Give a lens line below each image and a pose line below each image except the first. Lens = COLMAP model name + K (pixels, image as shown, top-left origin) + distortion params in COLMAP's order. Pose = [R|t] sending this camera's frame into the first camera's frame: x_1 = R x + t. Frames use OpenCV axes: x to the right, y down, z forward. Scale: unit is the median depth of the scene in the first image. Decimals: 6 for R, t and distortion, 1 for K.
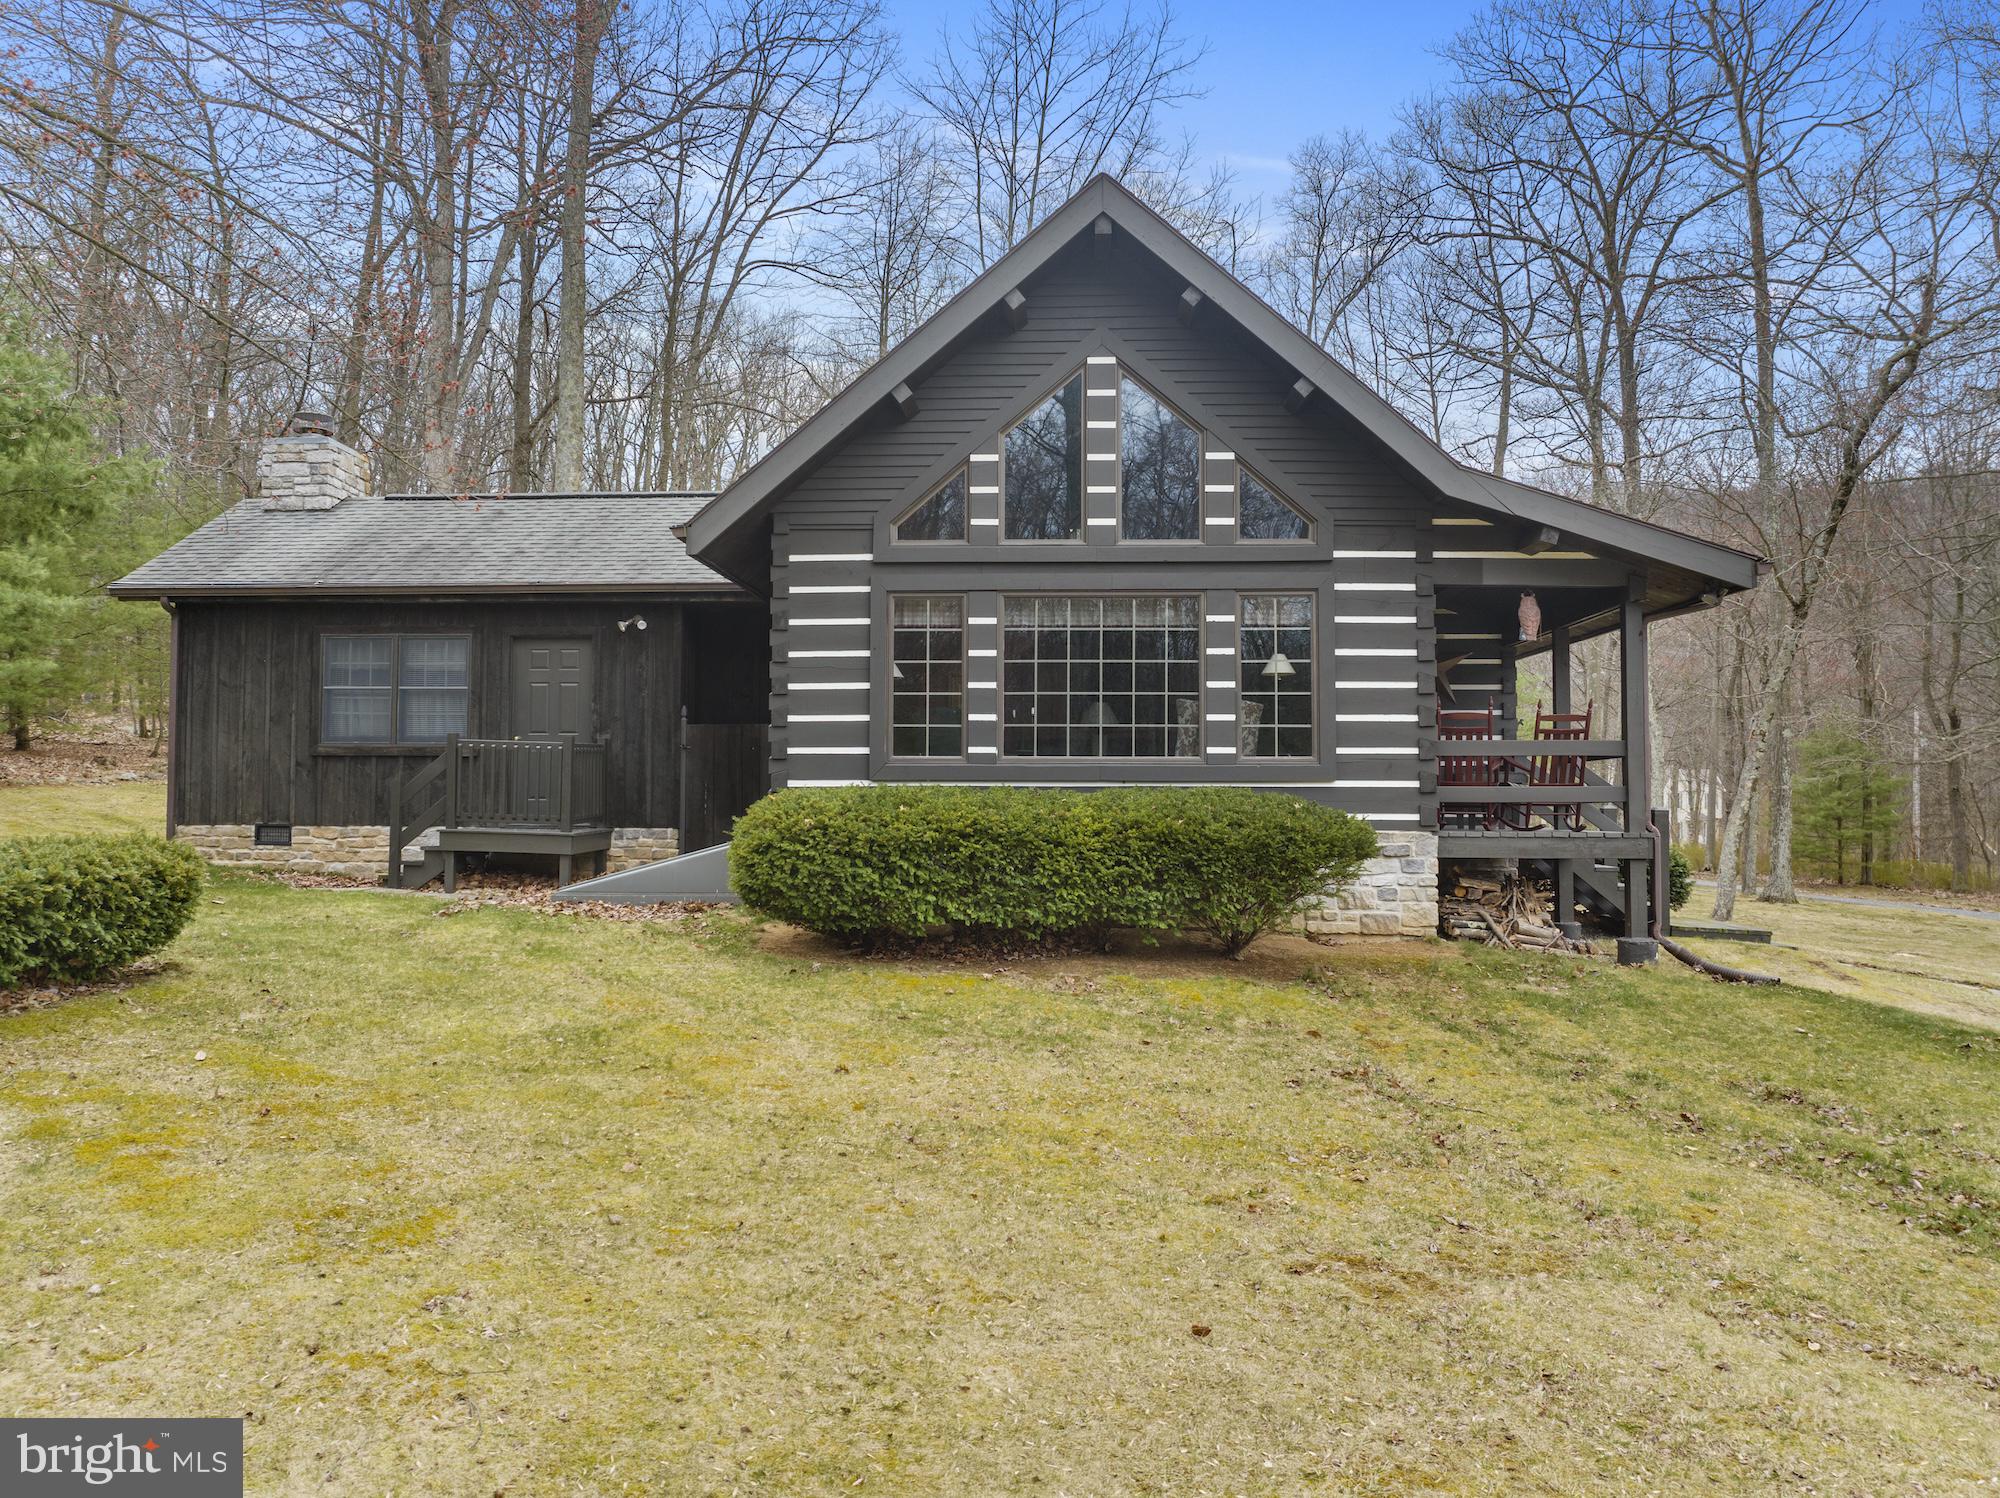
lens RADIAL K [[1399.9, 0, 991.3], [0, 1399.9, 755.0], [0, 0, 1]] dist [-0.022537, -0.019952]
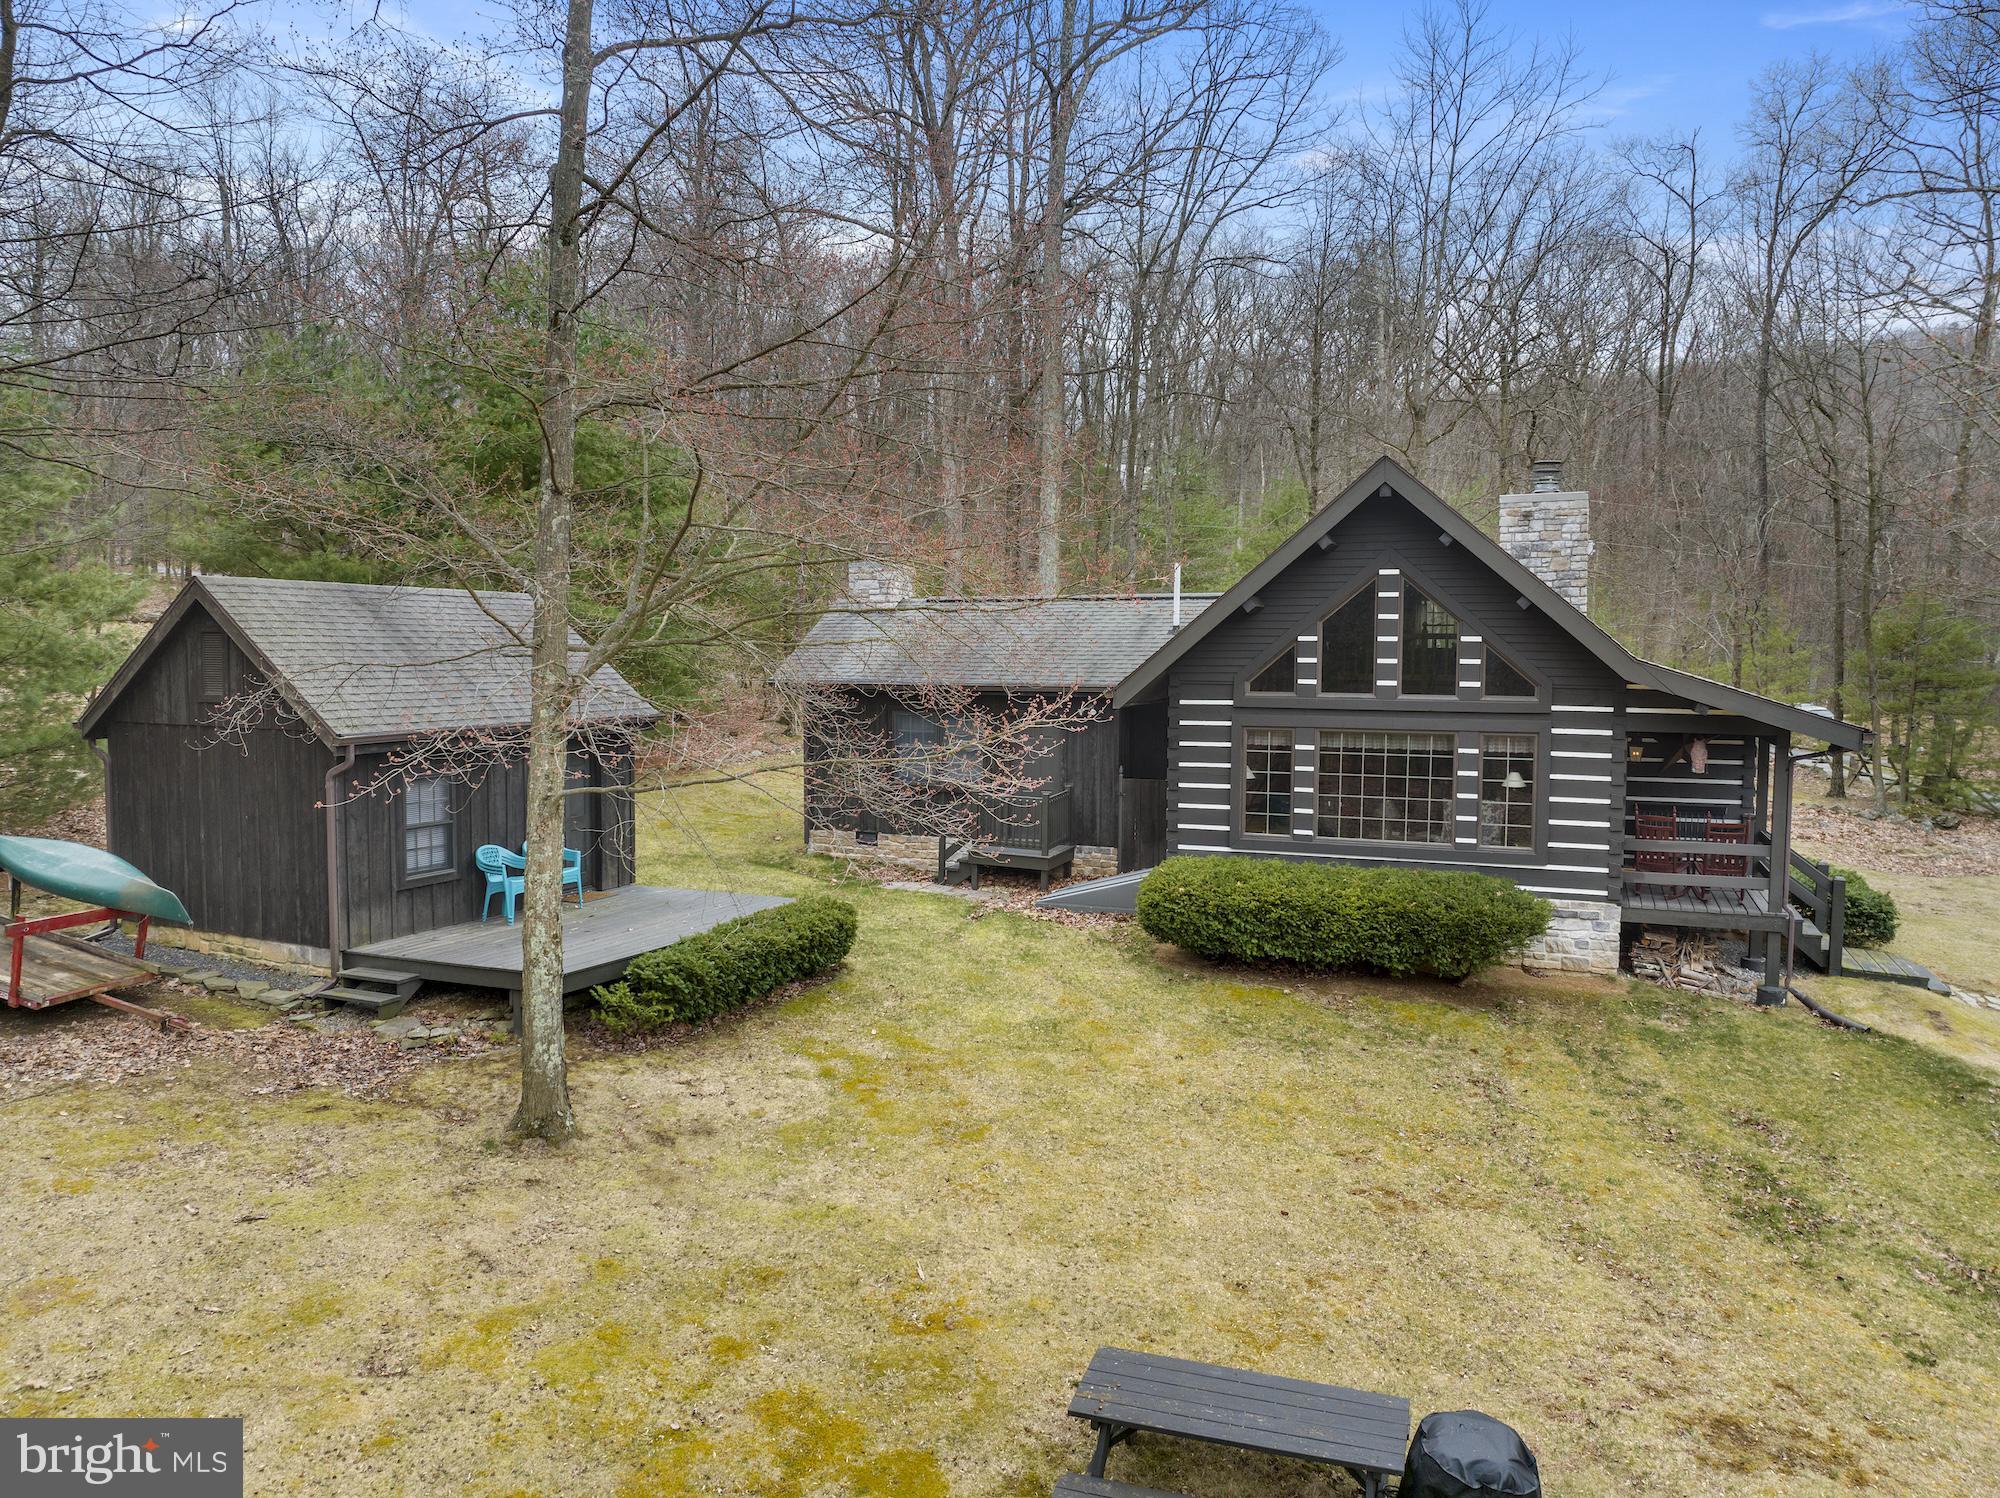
lens RADIAL K [[1399.9, 0, 991.3], [0, 1399.9, 755.0], [0, 0, 1]] dist [-0.022537, -0.019952]
pose [[0.941222, 0.023214, -0.336989, 0.193231], [0.013068, 0.994387, 0.104998, -0.262749], [0.337535, -0.103230, 0.935636, -0.557440]]
